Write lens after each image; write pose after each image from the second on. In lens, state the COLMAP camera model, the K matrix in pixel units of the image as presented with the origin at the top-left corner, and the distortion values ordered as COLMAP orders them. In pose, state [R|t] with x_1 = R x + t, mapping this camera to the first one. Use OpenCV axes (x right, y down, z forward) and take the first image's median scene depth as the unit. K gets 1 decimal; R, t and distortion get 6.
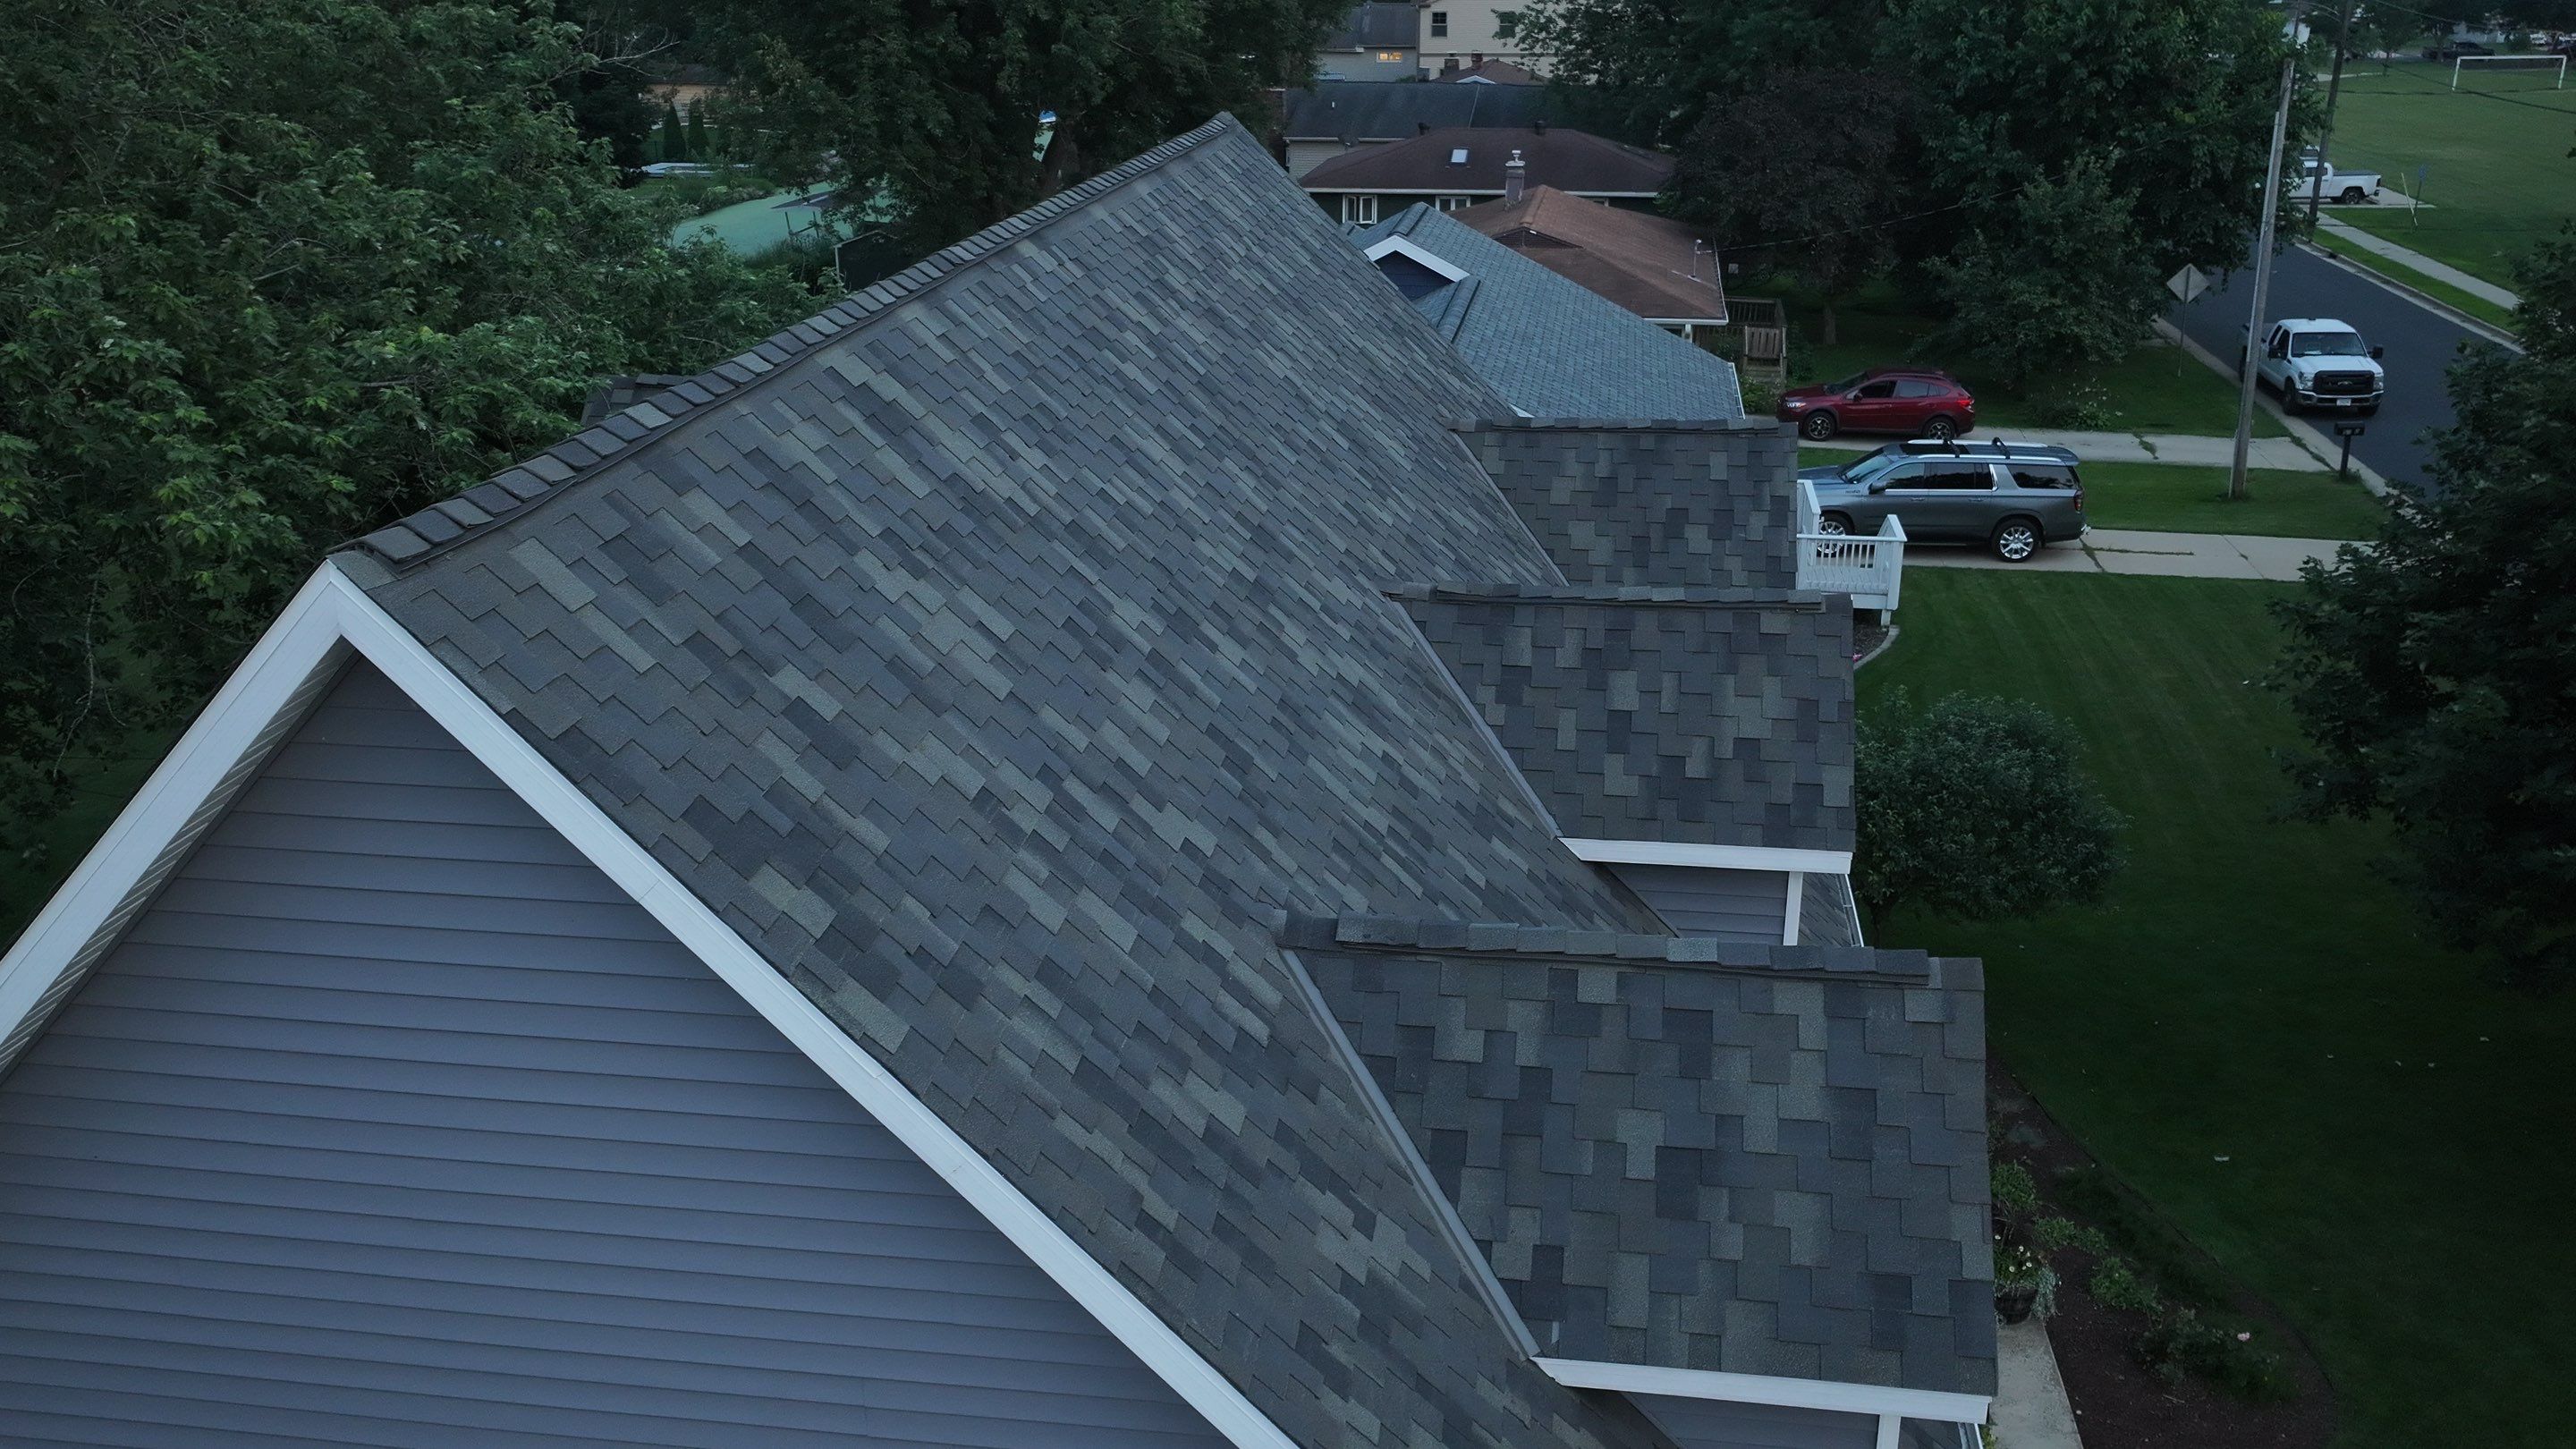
lens RADIAL K [[2102.5, 0, 1278.3], [0, 2102.5, 742.2], [0, 0, 1]] dist [0.008978, -0.012890]
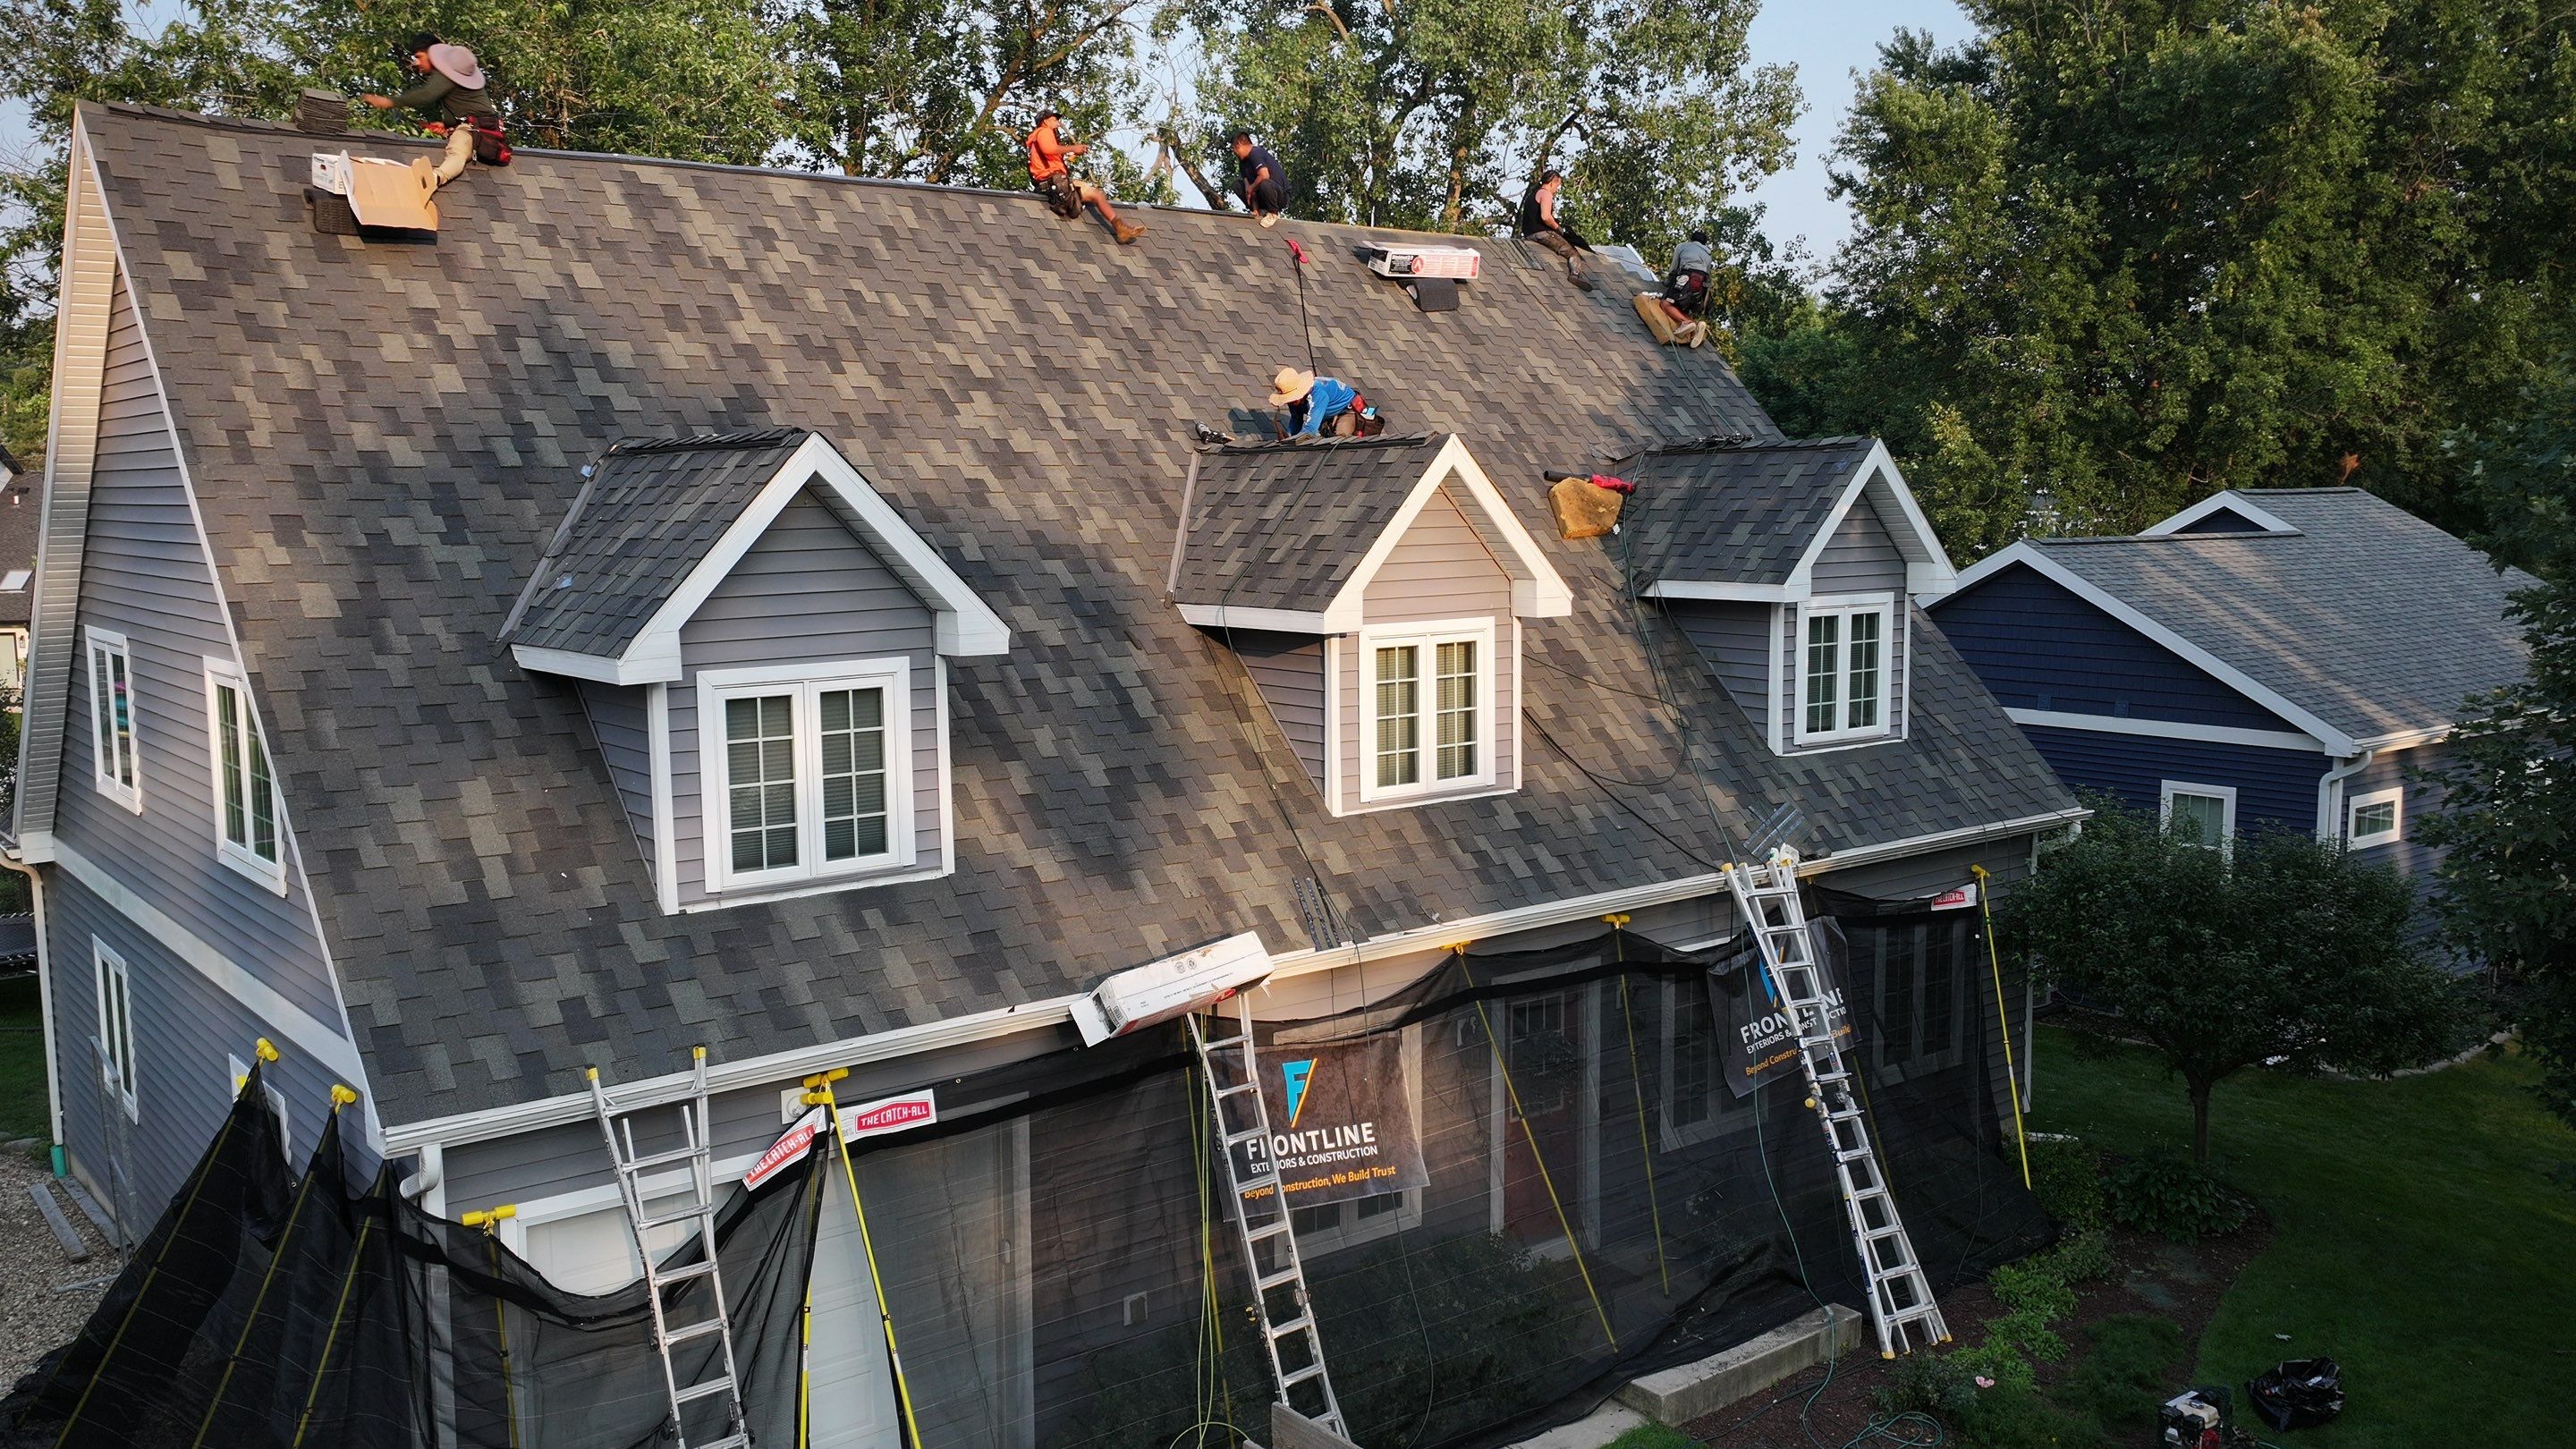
lens RADIAL K [[2102.5, 0, 1284.6], [0, 2102.5, 733.9], [0, 0, 1]] dist [0.008978, -0.012890]
pose [[0.734011, 0.082768, -0.674075, 1.123956], [-0.243701, 0.958542, -0.147673, 0.315134], [0.633907, 0.272666, 0.723751, 0.183057]]
